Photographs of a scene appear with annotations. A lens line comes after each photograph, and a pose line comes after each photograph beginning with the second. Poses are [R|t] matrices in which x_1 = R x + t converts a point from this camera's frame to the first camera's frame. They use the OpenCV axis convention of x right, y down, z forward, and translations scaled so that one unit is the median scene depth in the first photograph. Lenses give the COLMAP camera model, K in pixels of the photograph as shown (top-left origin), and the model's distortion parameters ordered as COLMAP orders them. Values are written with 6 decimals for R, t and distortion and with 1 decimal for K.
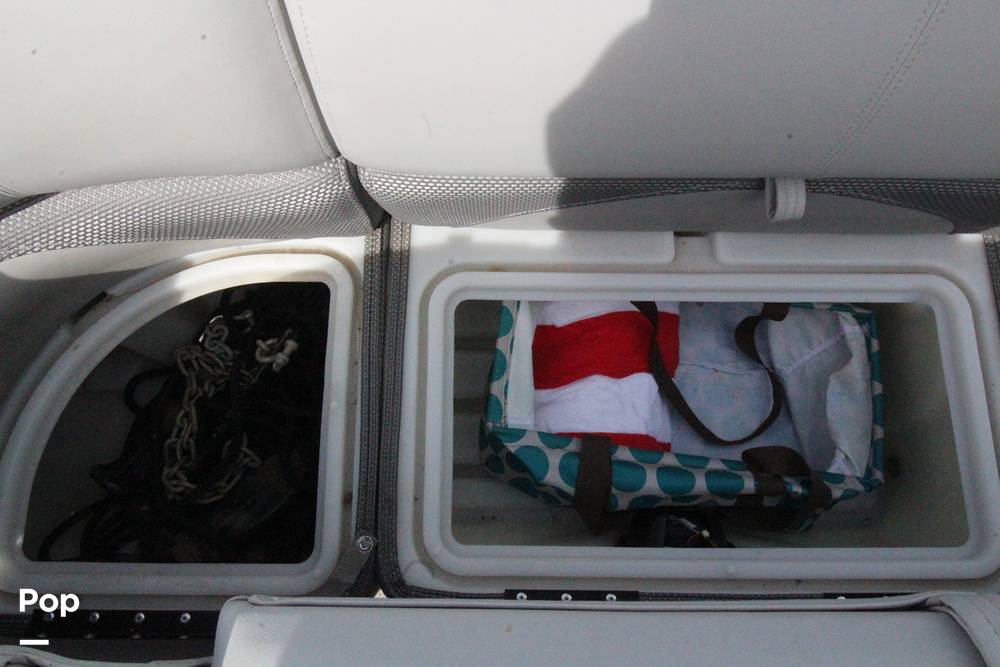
lens RADIAL K [[583.2, 0, 500.4], [0, 583.2, 303.9], [0, 0, 1]] dist [0.005365, 0.001085]
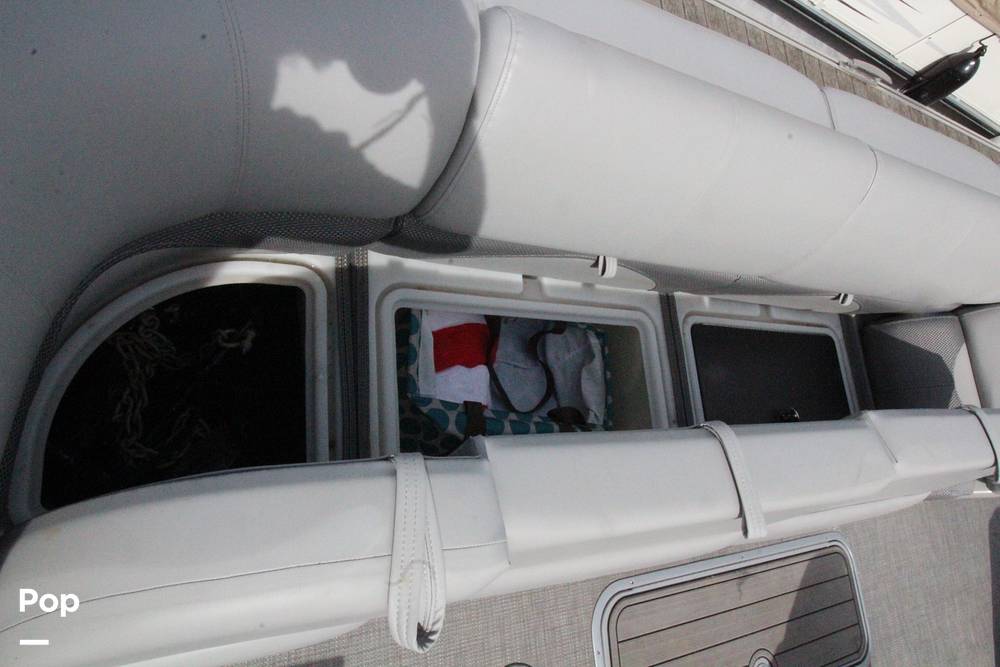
lens RADIAL K [[583.2, 0, 500.4], [0, 583.2, 303.9], [0, 0, 1]] dist [0.005365, 0.001085]
pose [[0.861015, 0.071433, 0.503537, -0.529763], [-0.050963, 0.997222, -0.054325, 0.046355], [-0.506019, 0.021113, 0.862264, -0.338822]]
